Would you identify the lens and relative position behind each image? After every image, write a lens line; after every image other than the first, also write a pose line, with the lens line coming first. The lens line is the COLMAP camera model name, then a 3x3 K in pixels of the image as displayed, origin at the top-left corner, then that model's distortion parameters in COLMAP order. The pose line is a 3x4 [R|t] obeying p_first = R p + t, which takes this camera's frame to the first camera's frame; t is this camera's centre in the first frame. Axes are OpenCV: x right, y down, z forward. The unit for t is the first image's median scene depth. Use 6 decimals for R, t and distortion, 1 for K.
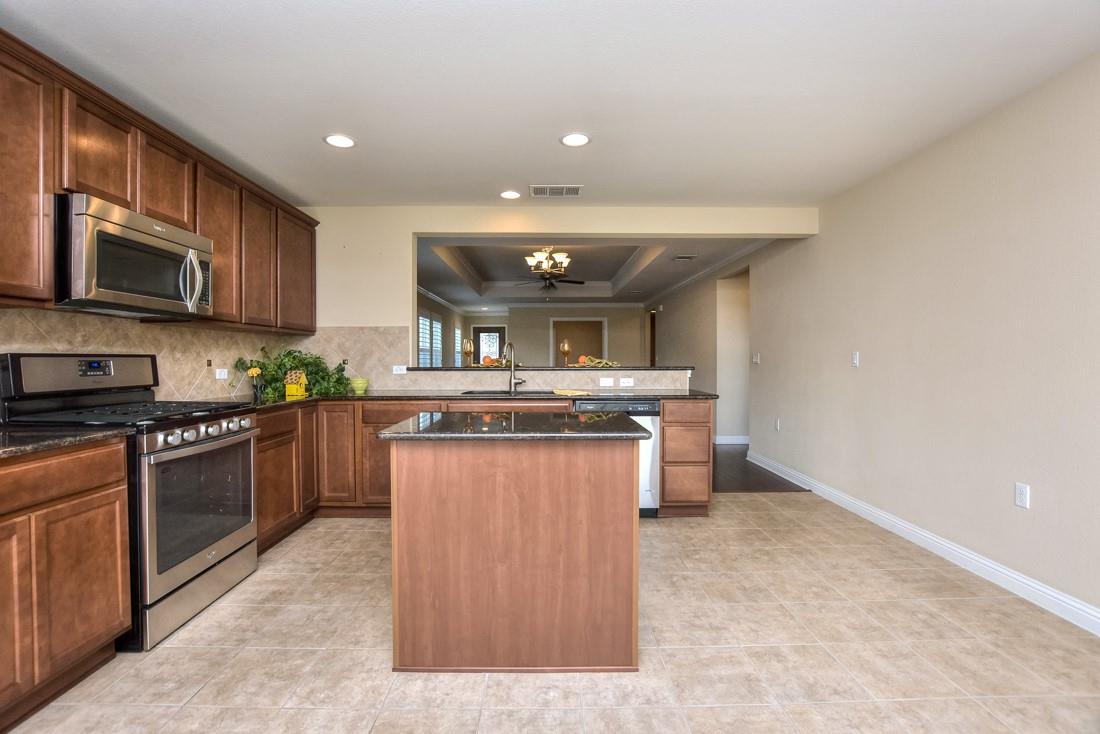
lens RADIAL K [[486.3, 0, 547.4], [0, 486.3, 362.4], [0, 0, 1]] dist [-0.033214, 0.004217]
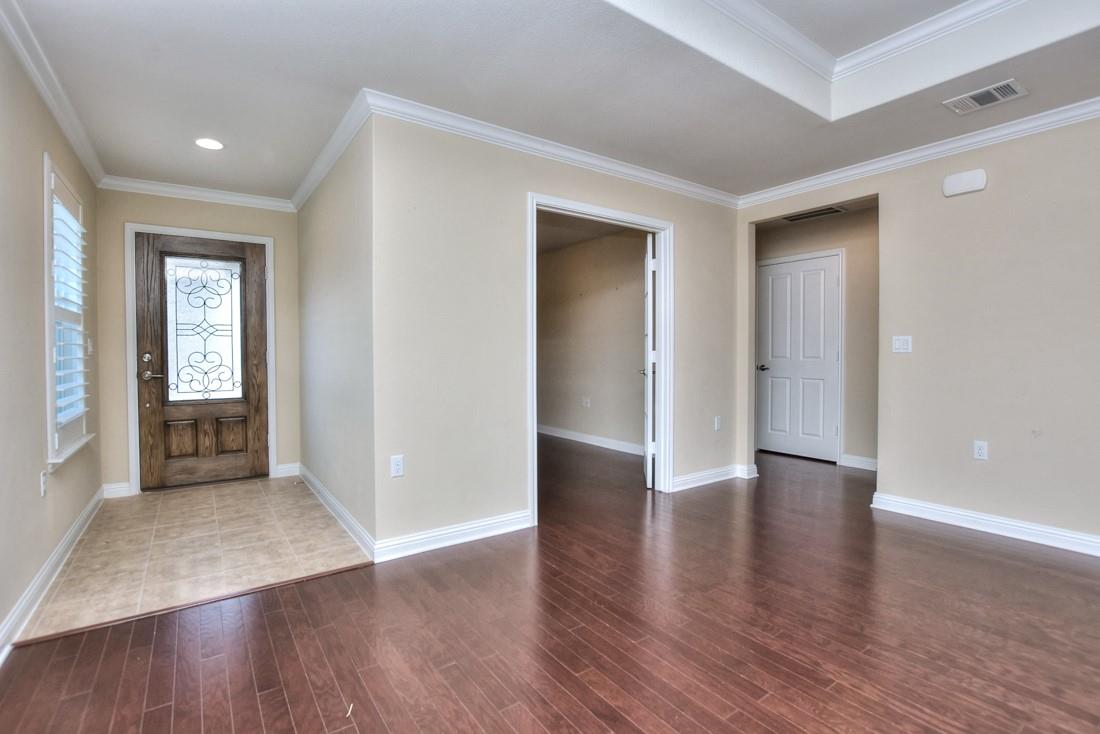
lens RADIAL K [[497.3, 0, 545.5], [0, 497.3, 363.1], [0, 0, 1]] dist [-0.030273, 0.001032]
pose [[0.820715, -0.009491, 0.571259, -0.674677], [0.003058, 0.999921, 0.012219, -0.001917], [-0.571330, -0.008281, 0.820679, 3.605825]]
